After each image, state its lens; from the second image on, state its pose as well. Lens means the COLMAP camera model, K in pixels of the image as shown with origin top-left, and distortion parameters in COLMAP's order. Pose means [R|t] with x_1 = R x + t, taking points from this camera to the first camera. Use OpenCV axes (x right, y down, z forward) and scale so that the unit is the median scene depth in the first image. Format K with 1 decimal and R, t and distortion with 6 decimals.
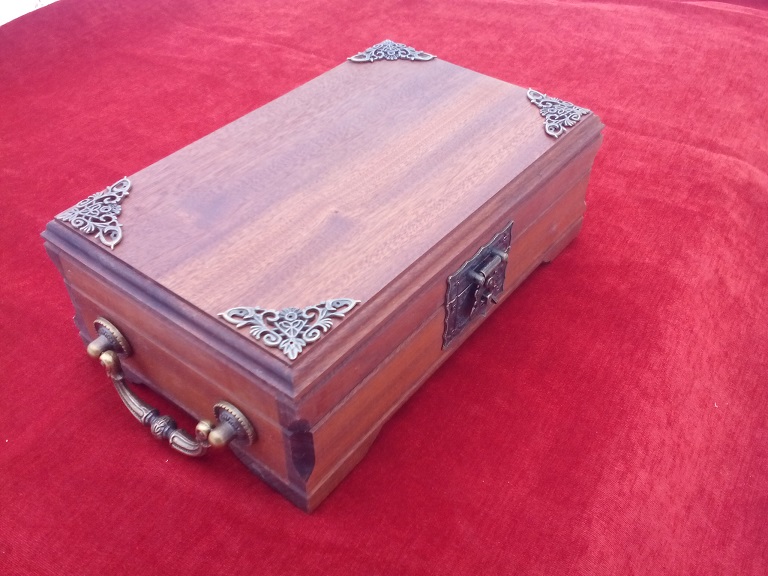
lens RADIAL K [[720.8, 0, 409.9], [0, 720.8, 281.1], [0, 0, 1]] dist [0.084096, -0.182973]
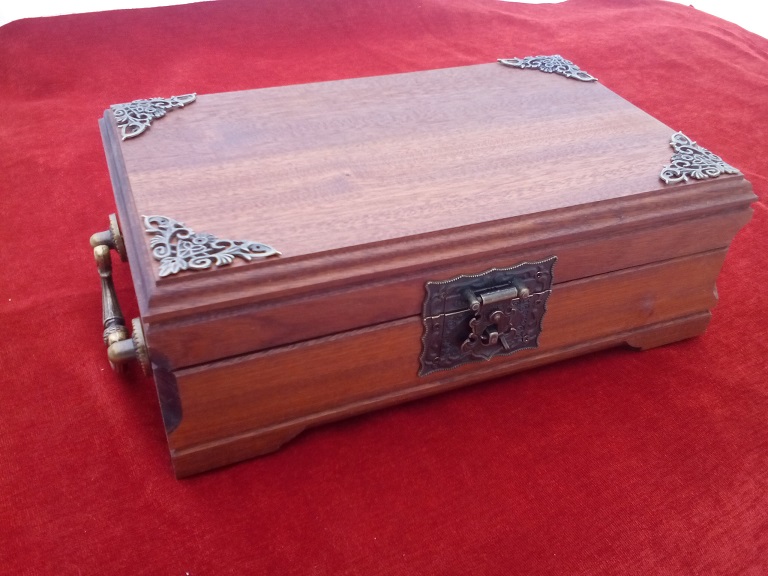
lens RADIAL K [[729.6, 0, 402.8], [0, 729.6, 289.8], [0, 0, 1]] dist [0.044173, -0.105021]
pose [[0.867269, 0.321033, -0.380504, 0.312646], [-0.356268, 0.934077, -0.023944, 0.029338], [0.347733, 0.156327, 0.924469, 0.208886]]
